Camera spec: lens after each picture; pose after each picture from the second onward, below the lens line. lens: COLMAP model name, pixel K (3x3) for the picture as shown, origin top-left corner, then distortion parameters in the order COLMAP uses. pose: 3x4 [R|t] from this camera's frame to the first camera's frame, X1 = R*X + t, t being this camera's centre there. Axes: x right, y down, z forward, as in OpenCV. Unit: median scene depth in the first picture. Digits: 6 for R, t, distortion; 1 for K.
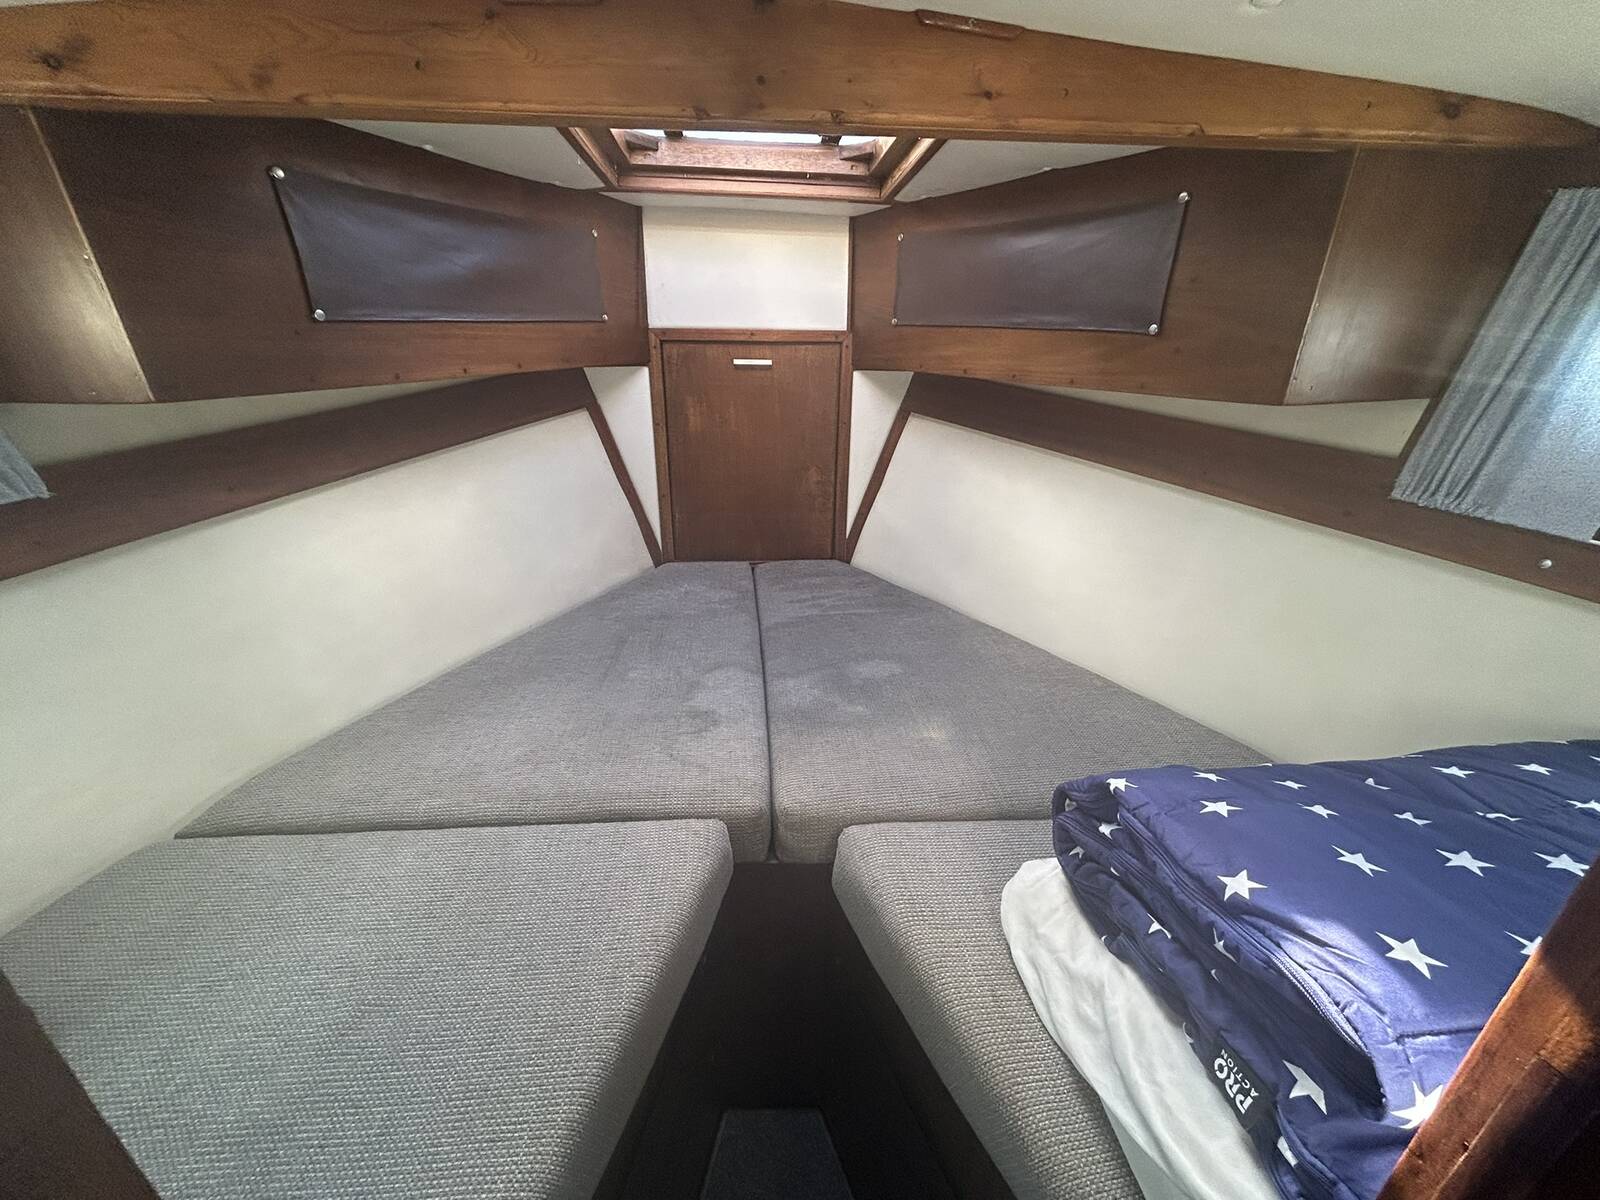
lens RADIAL K [[640.8, 0, 800.9], [0, 640.8, 603.3], [0, 0, 1]] dist [-0.001857, 0.000252]
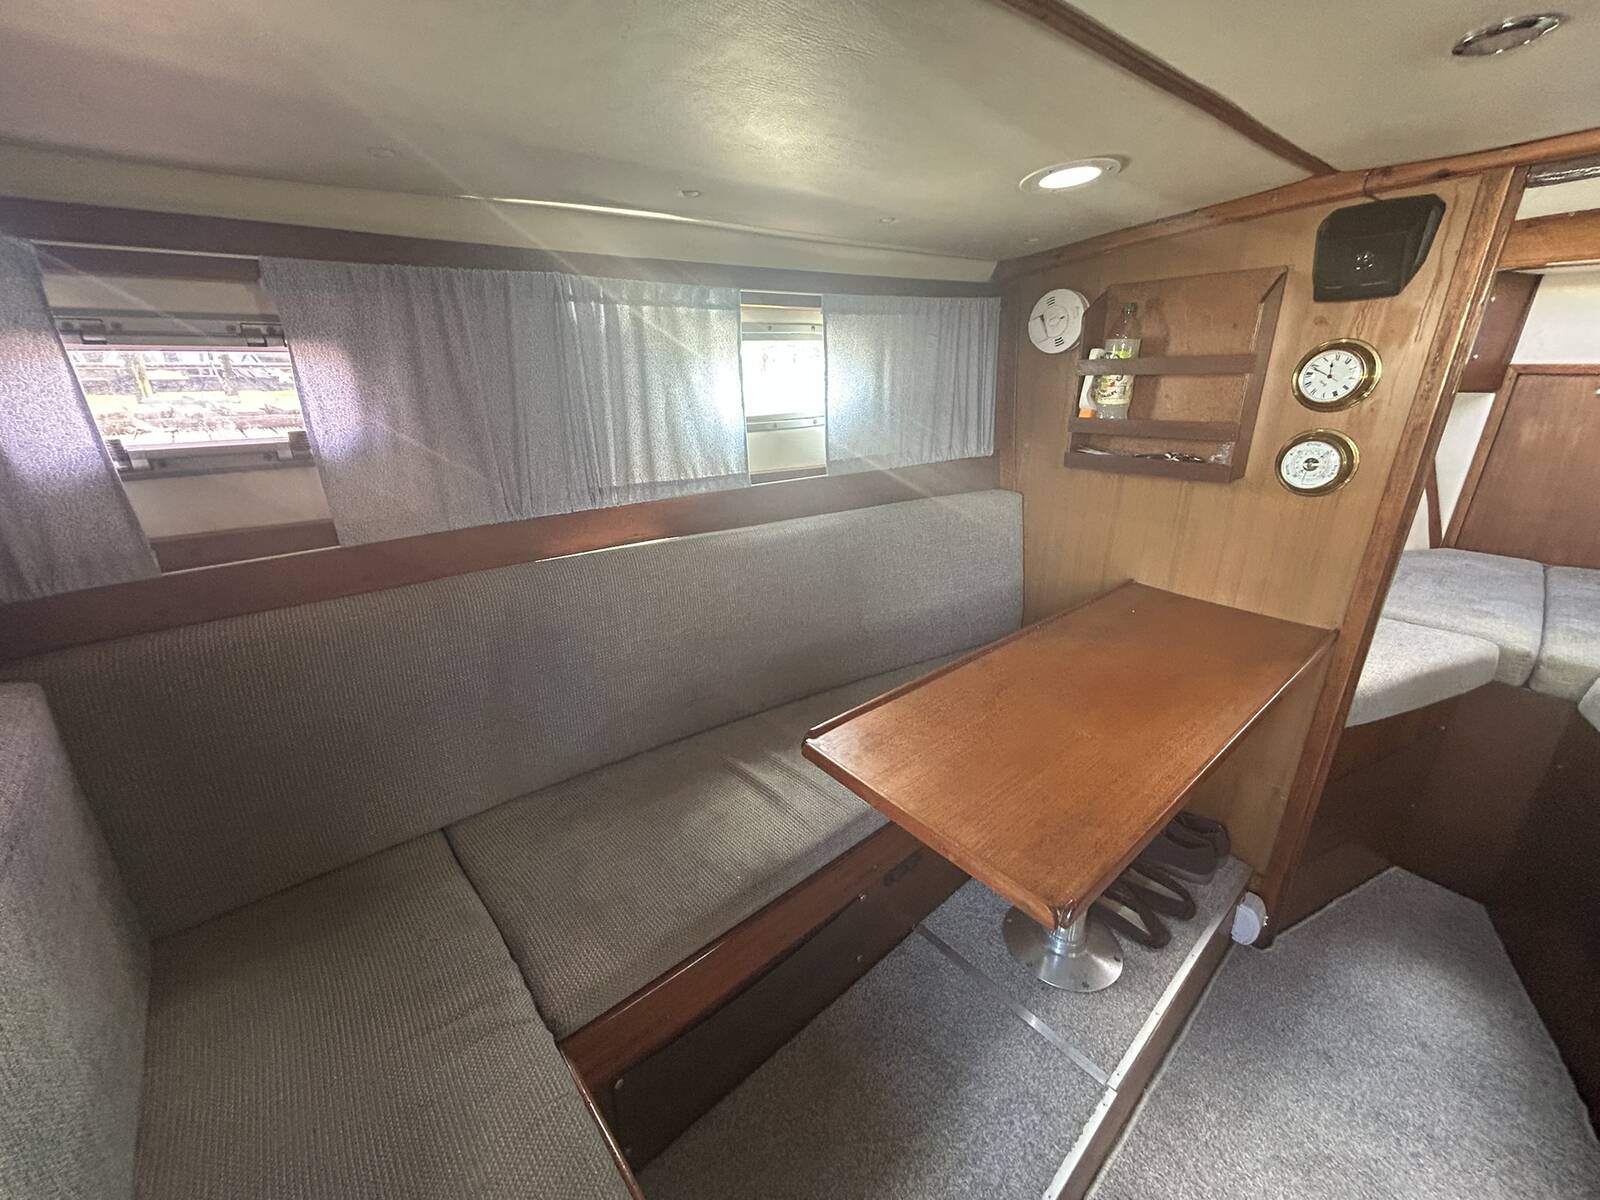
lens RADIAL K [[640.8, 0, 797.7], [0, 640.8, 600.8], [0, 0, 1]] dist [-0.001857, 0.000252]
pose [[0.593573, 0.265483, -0.759730, 0.032043], [-0.310891, 0.946381, 0.087809, 0.619387], [0.742306, 0.184073, 0.644282, -1.408461]]
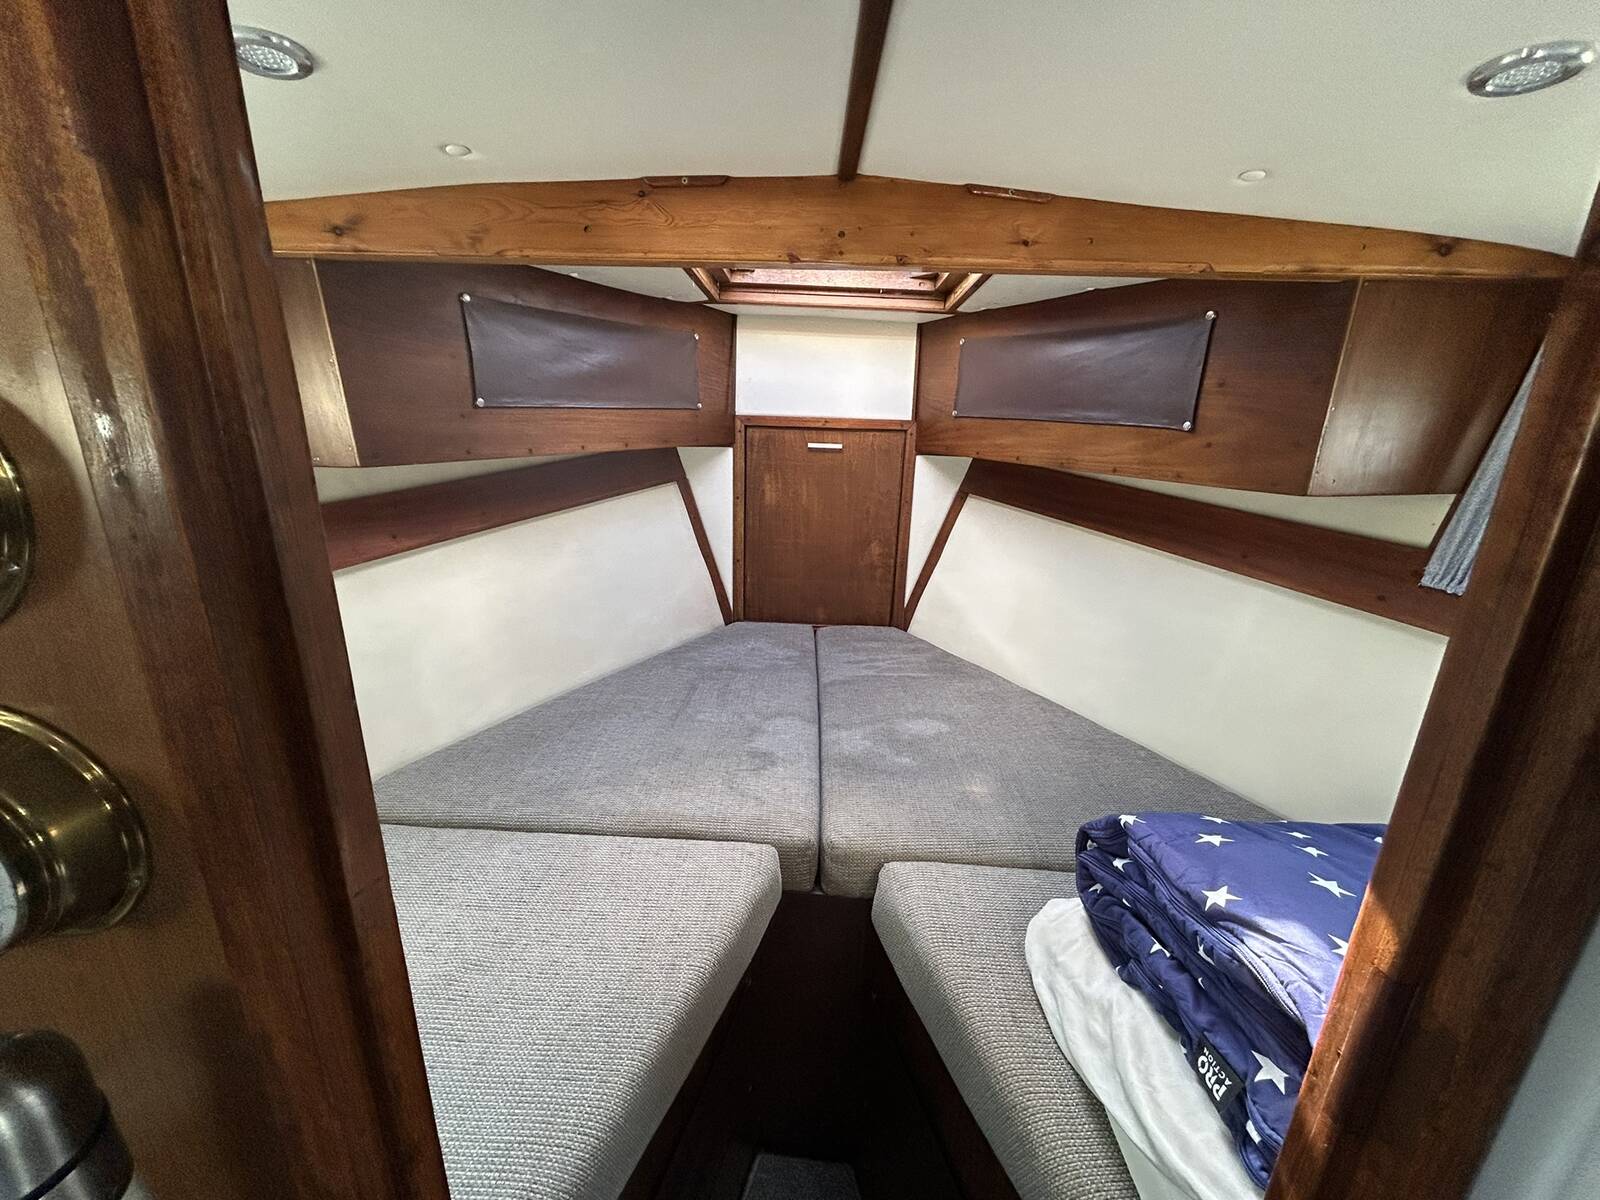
lens RADIAL K [[640.8, 0, 802.8], [0, 640.8, 603.7], [0, 0, 1]] dist [-0.001857, 0.000252]
pose [[0.994141, 0.046388, -0.097628, 0.013917], [-0.057349, 0.991979, -0.112641, 0.042801], [0.091620, 0.117580, 0.988828, -0.129547]]
